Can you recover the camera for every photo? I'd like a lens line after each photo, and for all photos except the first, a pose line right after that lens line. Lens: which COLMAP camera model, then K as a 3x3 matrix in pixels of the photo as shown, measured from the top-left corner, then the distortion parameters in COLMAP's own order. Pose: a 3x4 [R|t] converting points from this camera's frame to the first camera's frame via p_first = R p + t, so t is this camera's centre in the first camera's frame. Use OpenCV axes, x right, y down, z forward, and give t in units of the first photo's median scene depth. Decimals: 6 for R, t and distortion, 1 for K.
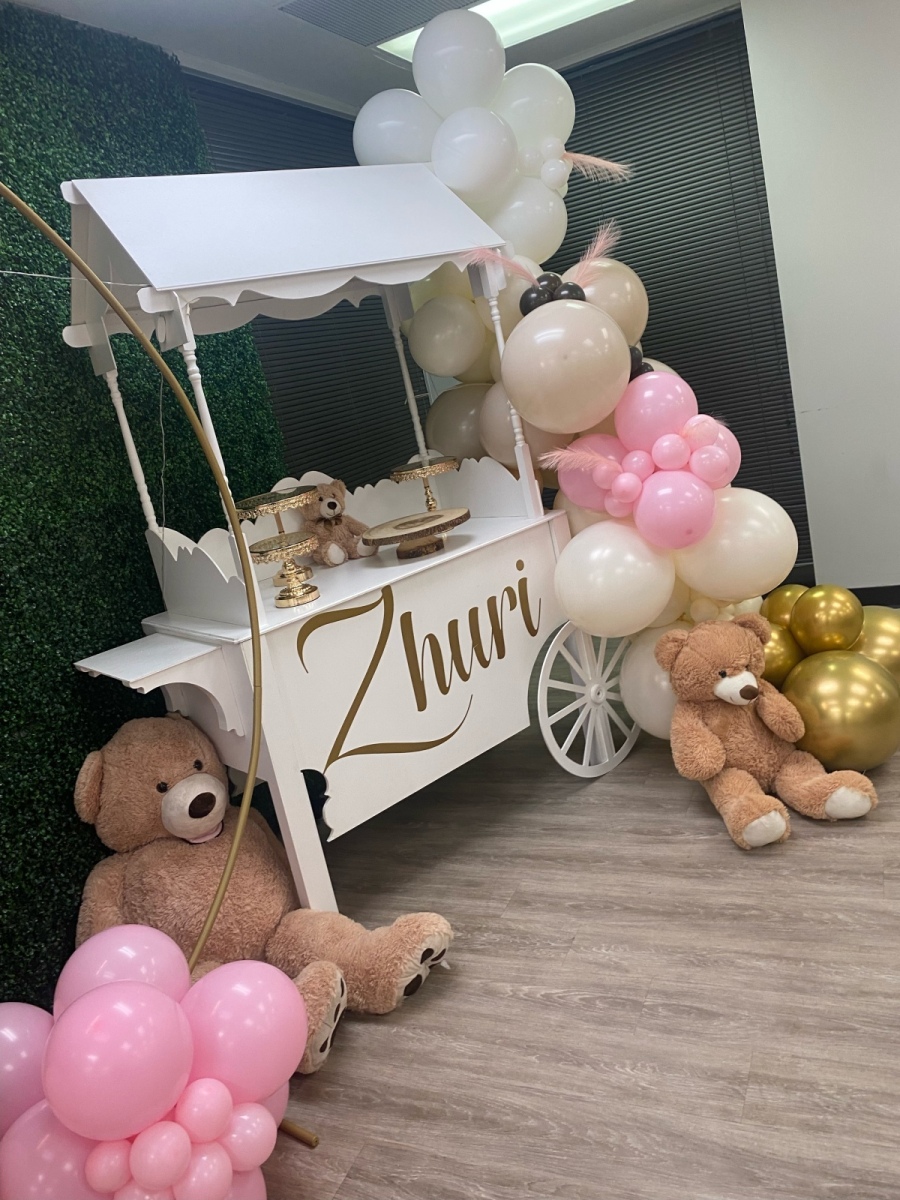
lens RADIAL K [[894.0, 0, 450.0], [0, 894.0, 600.0], [0, 0, 1]] dist [0.045900, -0.004534]
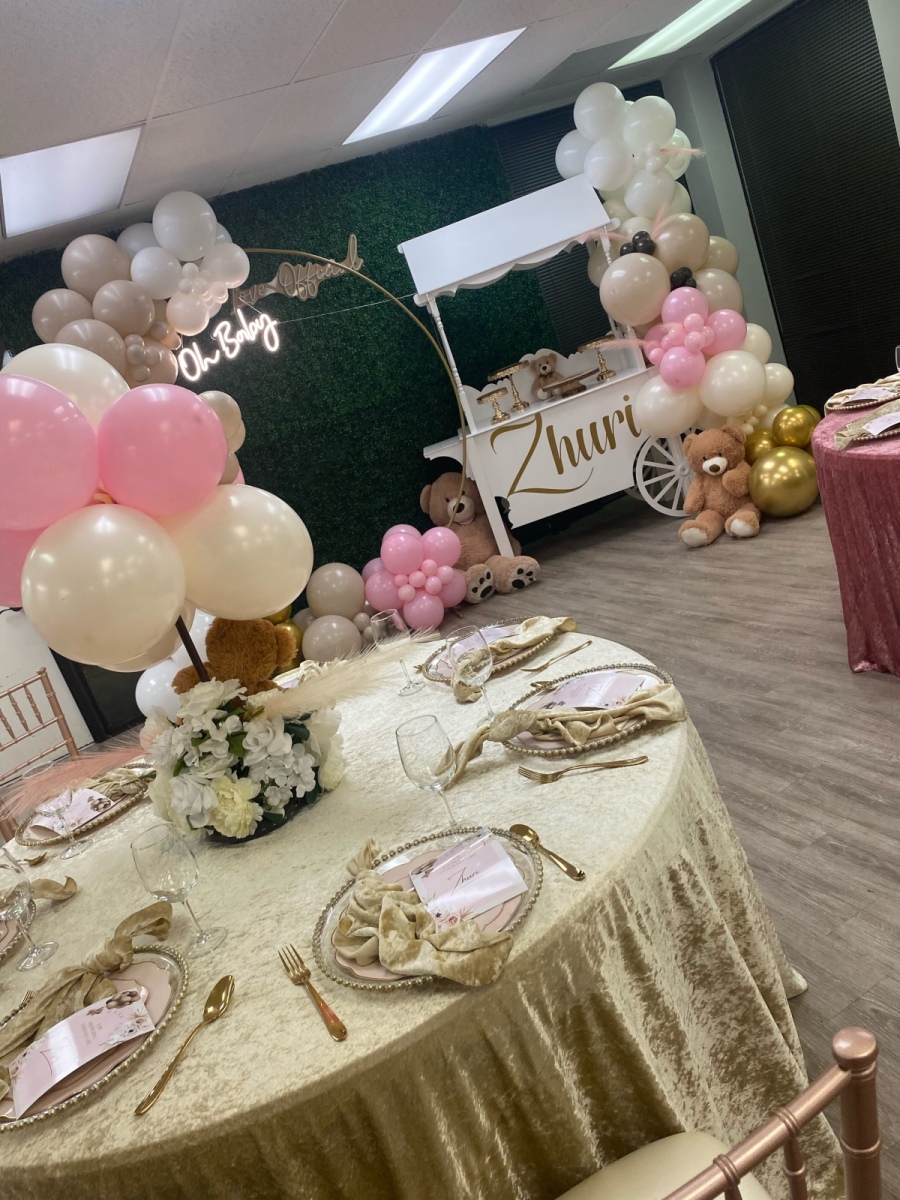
lens RADIAL K [[894.0, 0, 450.0], [0, 894.0, 600.0], [0, 0, 1]] dist [0.045900, -0.004534]
pose [[0.769821, 0.119018, -0.627065, 1.088227], [0.028787, 0.974986, 0.220394, -0.055740], [0.637611, -0.187715, 0.747138, -0.760243]]
